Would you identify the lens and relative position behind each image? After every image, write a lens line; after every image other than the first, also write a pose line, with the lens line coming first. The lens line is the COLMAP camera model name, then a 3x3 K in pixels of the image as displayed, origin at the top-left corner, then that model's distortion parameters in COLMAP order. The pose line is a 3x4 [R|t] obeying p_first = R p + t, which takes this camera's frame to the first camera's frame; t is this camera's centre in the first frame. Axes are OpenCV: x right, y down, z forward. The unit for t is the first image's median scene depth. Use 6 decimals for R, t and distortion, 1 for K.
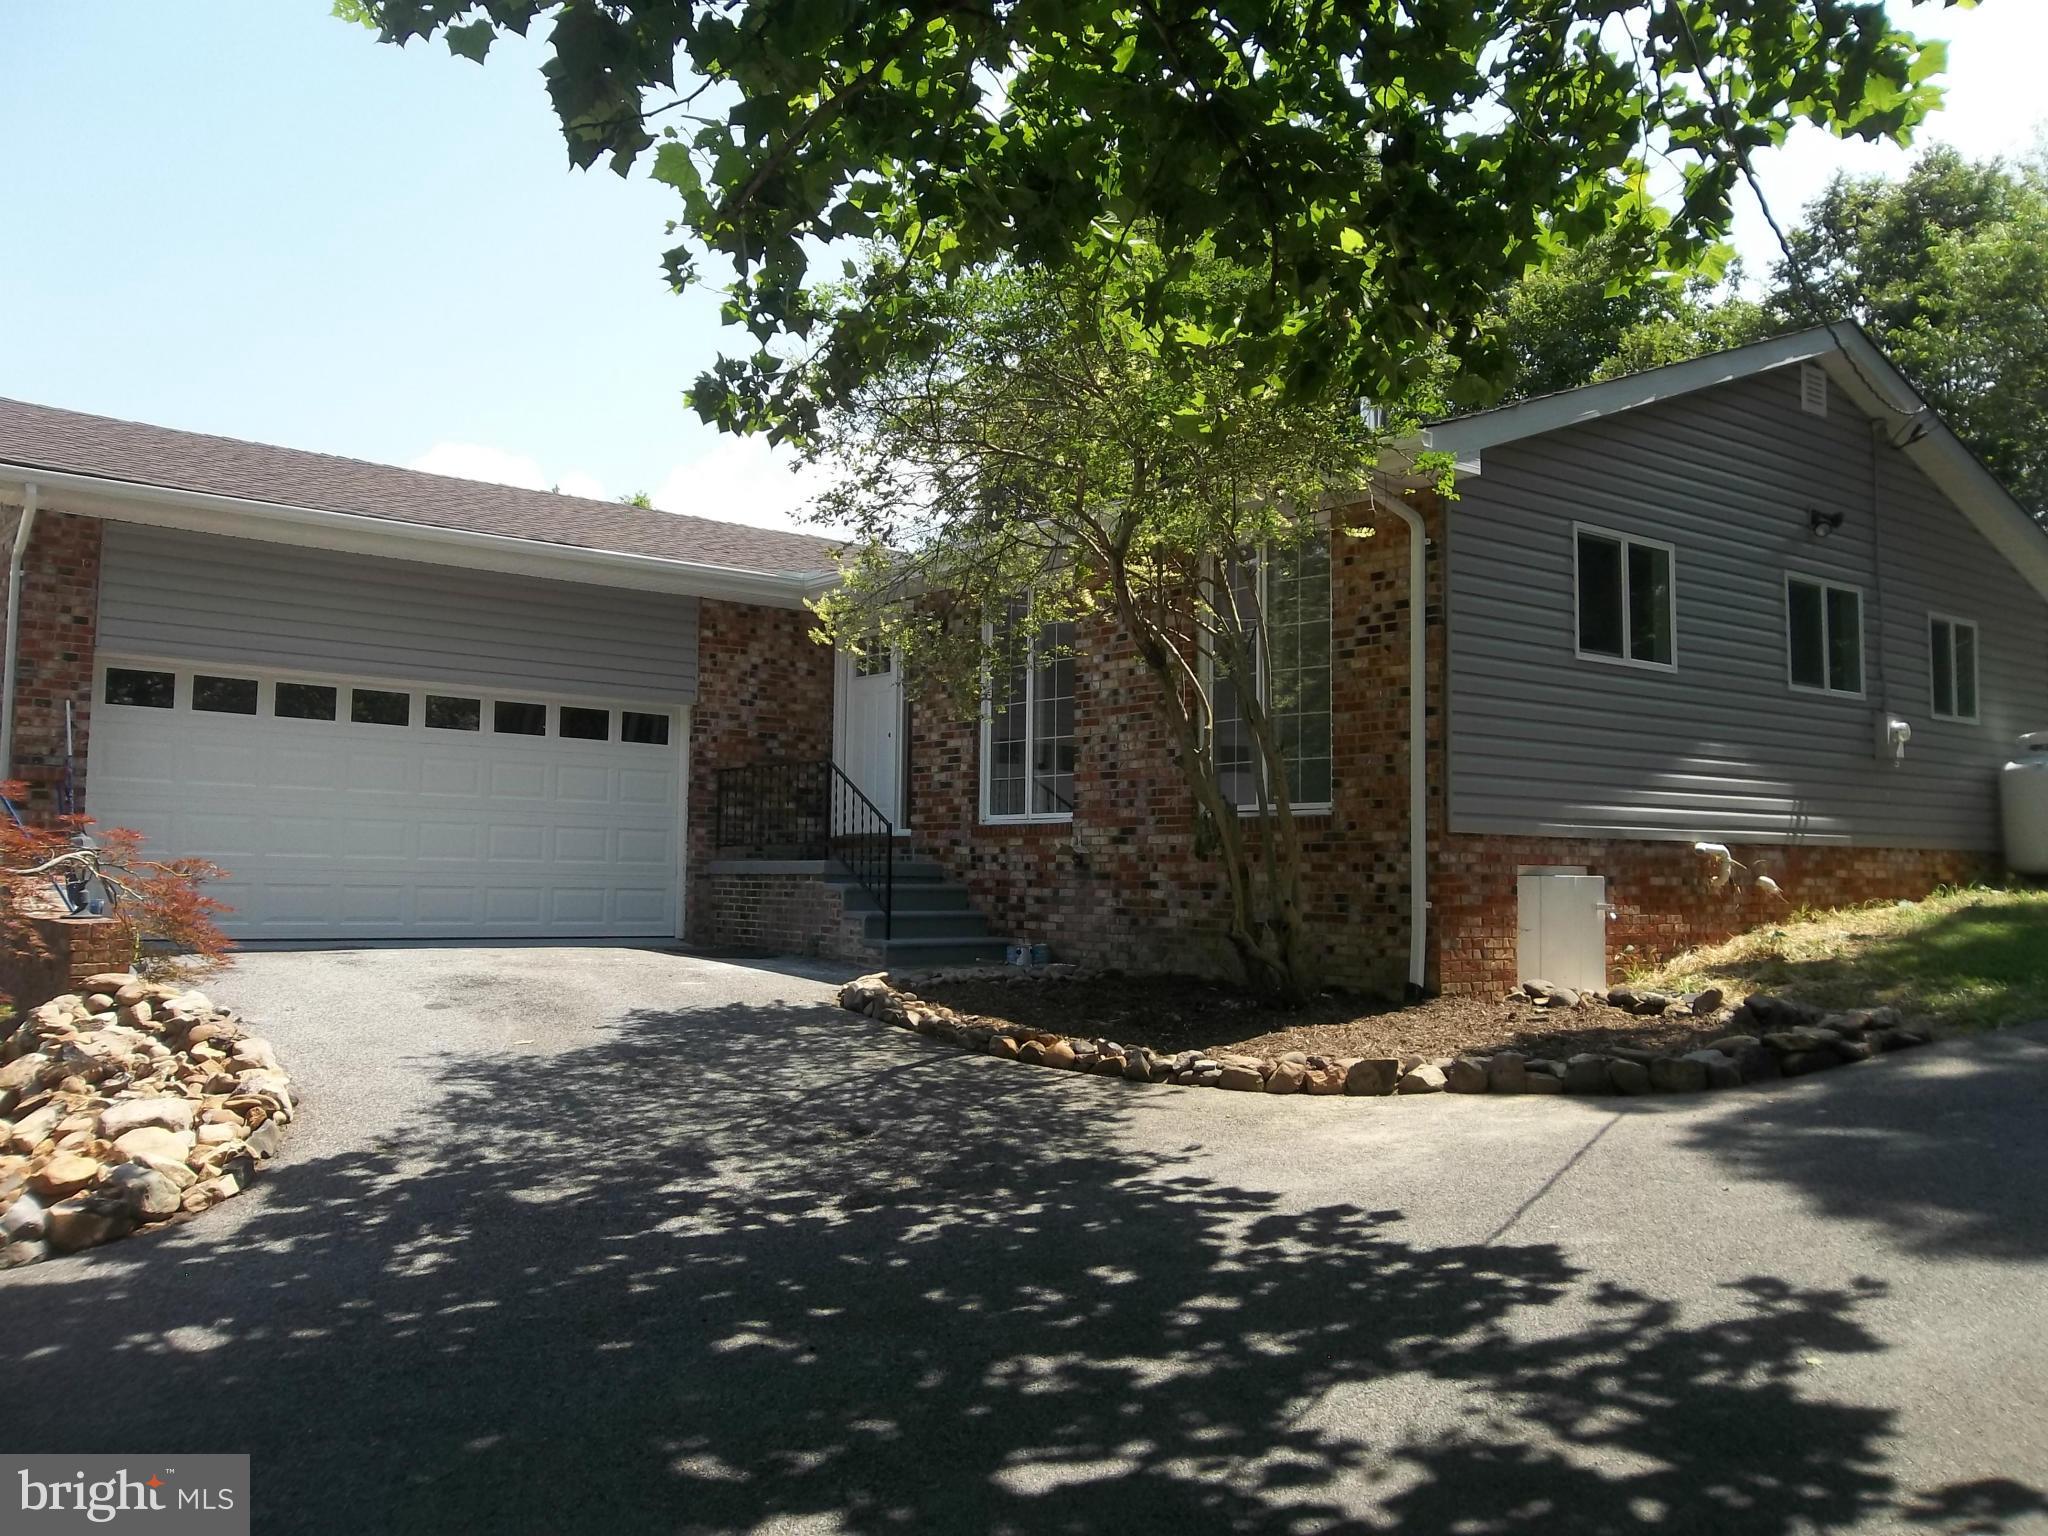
lens RADIAL K [[1696.9, 0, 1014.7], [0, 1696.9, 766.4], [0, 0, 1]] dist [0.010195, 0.006145]
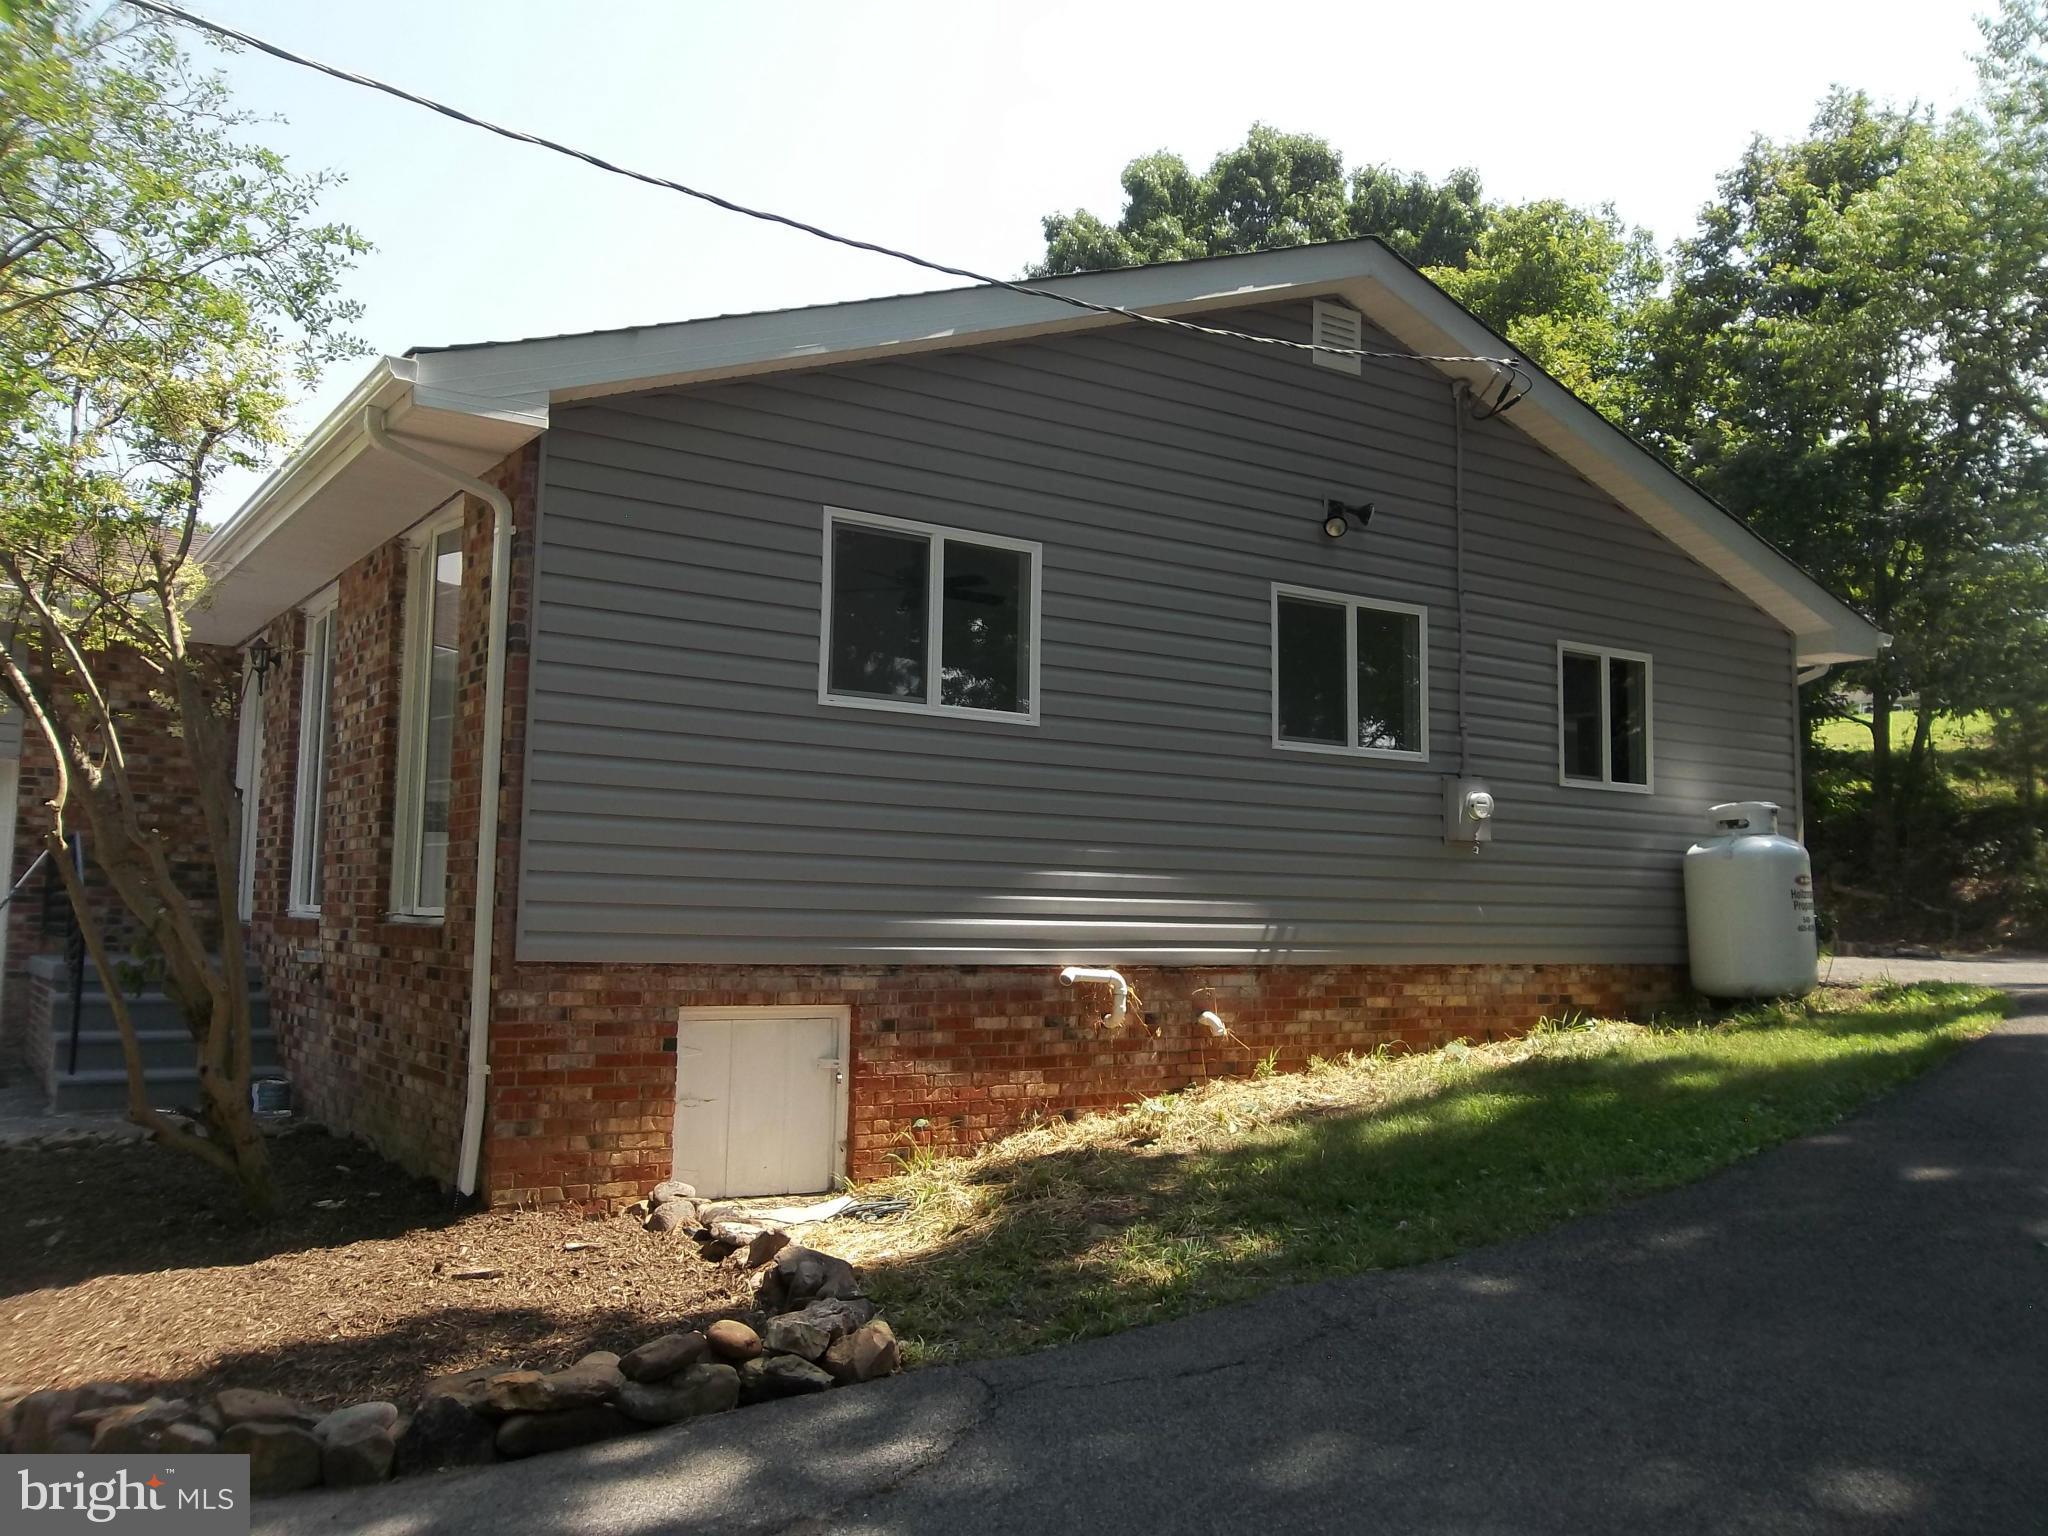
lens RADIAL K [[1696.9, 0, 1025.8], [0, 1696.9, 762.5], [0, 0, 1]] dist [0.010195, 0.006145]
pose [[0.996806, 0.004526, -0.079739, 0.459464], [-0.006781, 0.999584, -0.028026, -0.020177], [0.079579, 0.028477, 0.996422, 0.313805]]
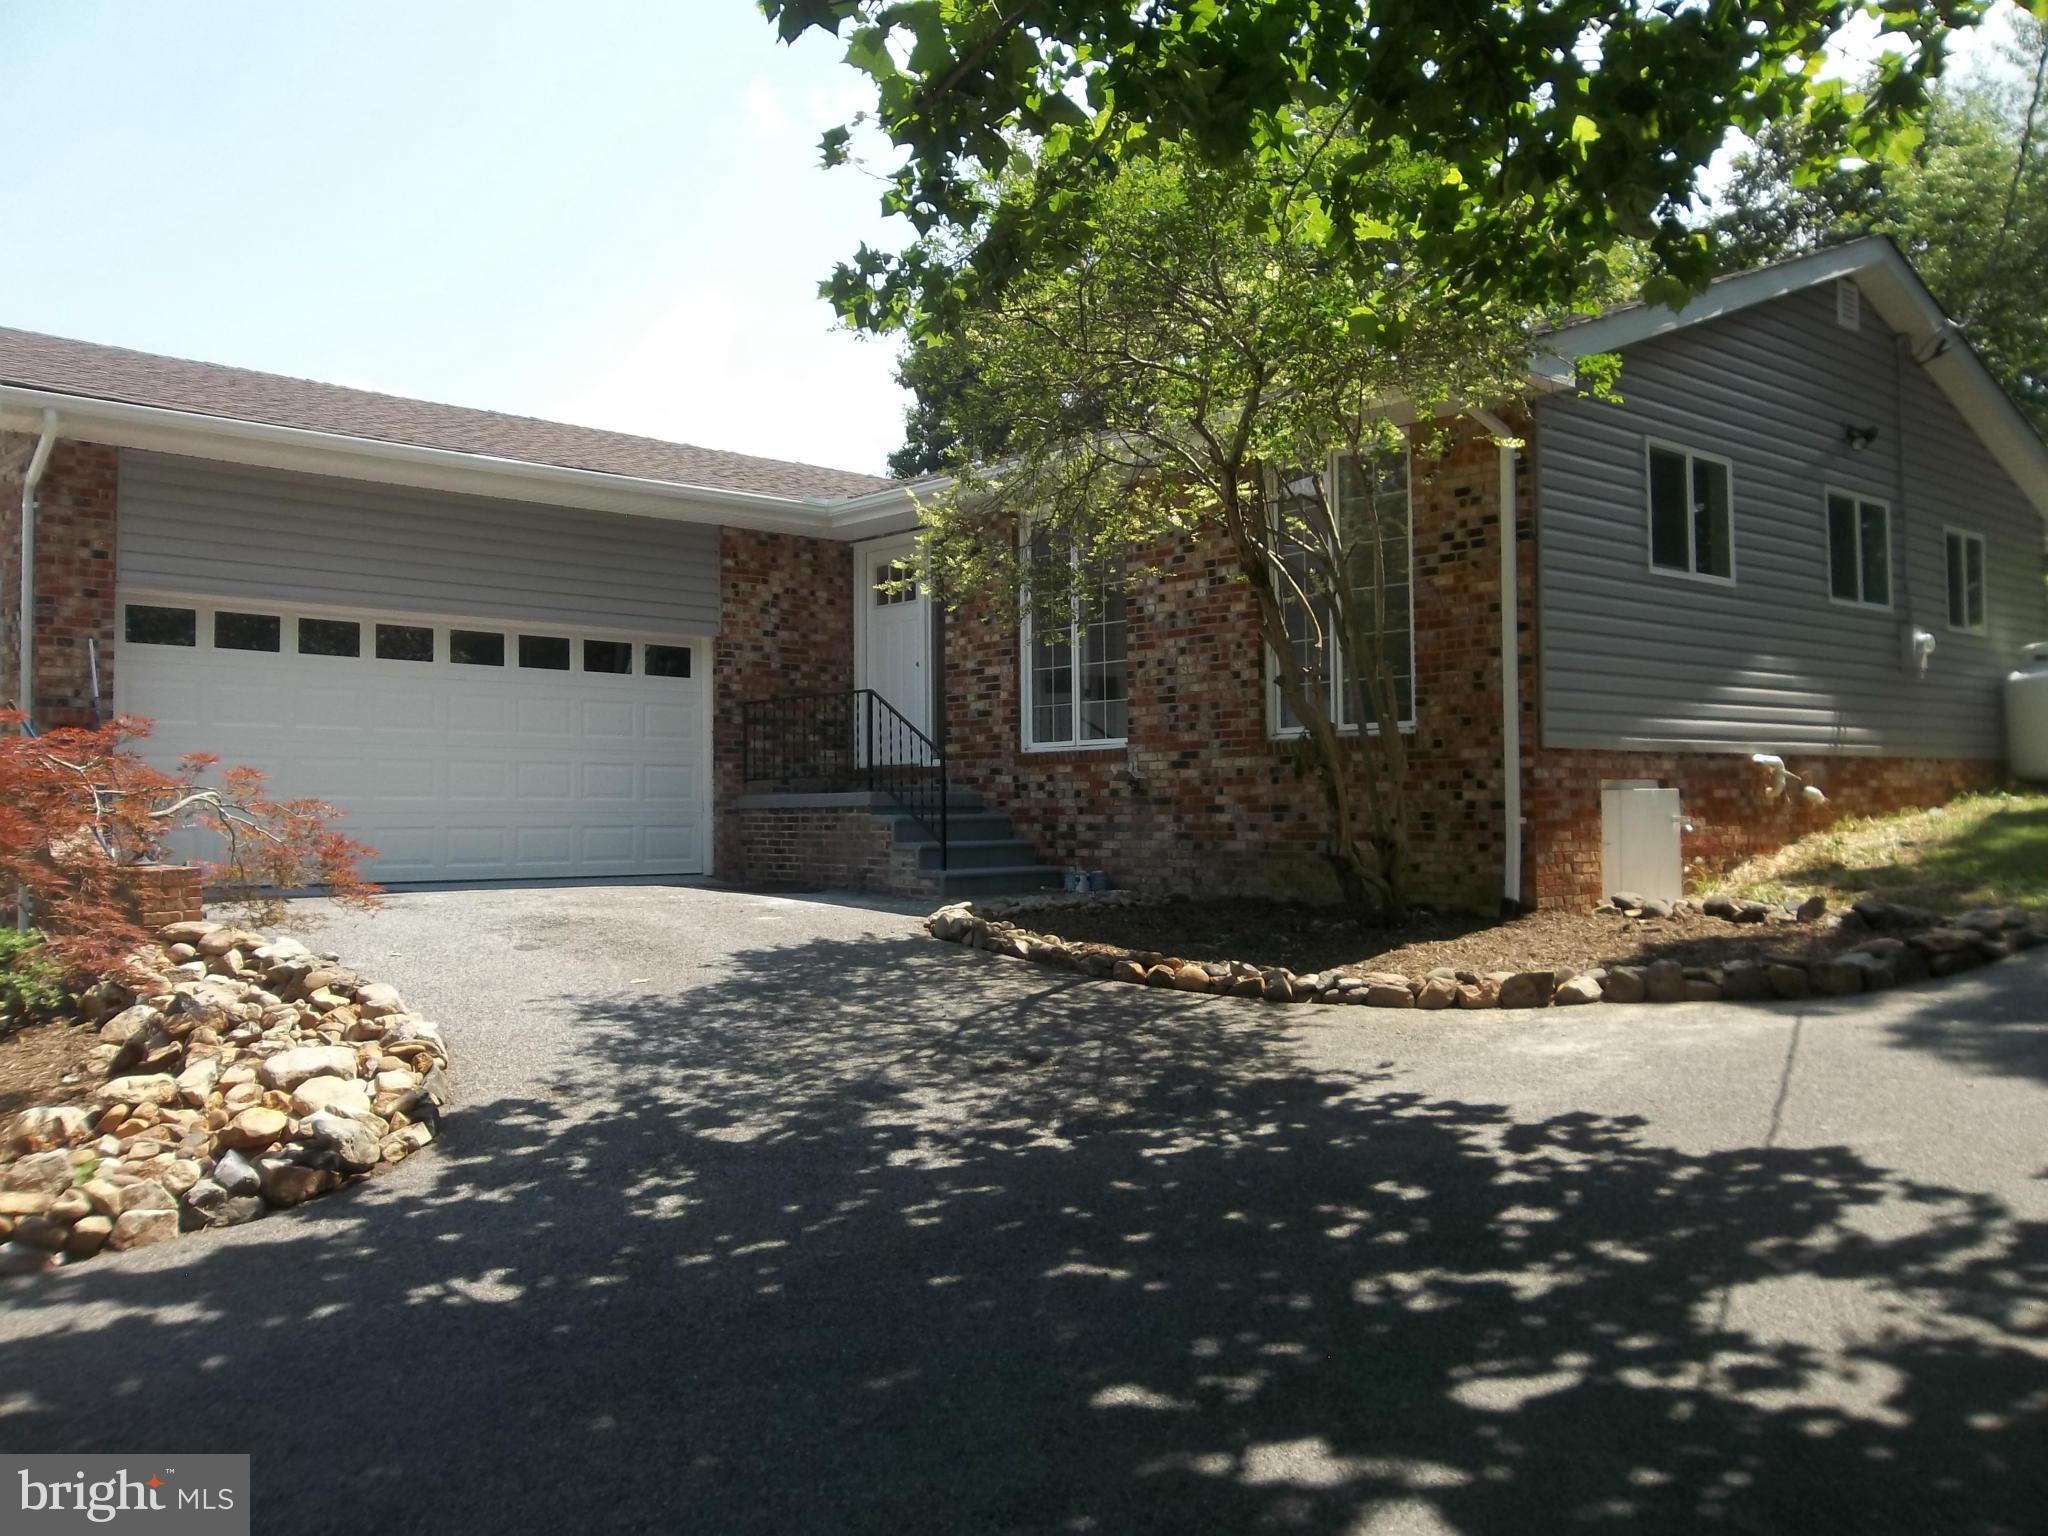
lens RADIAL K [[1696.9, 0, 1018.0], [0, 1696.9, 761.2], [0, 0, 1]] dist [0.010195, 0.006145]
pose [[0.997709, -0.020290, 0.064536, -0.106786], [0.018037, 0.999214, 0.035291, 0.005334], [-0.065202, -0.034046, 0.997291, 0.018299]]
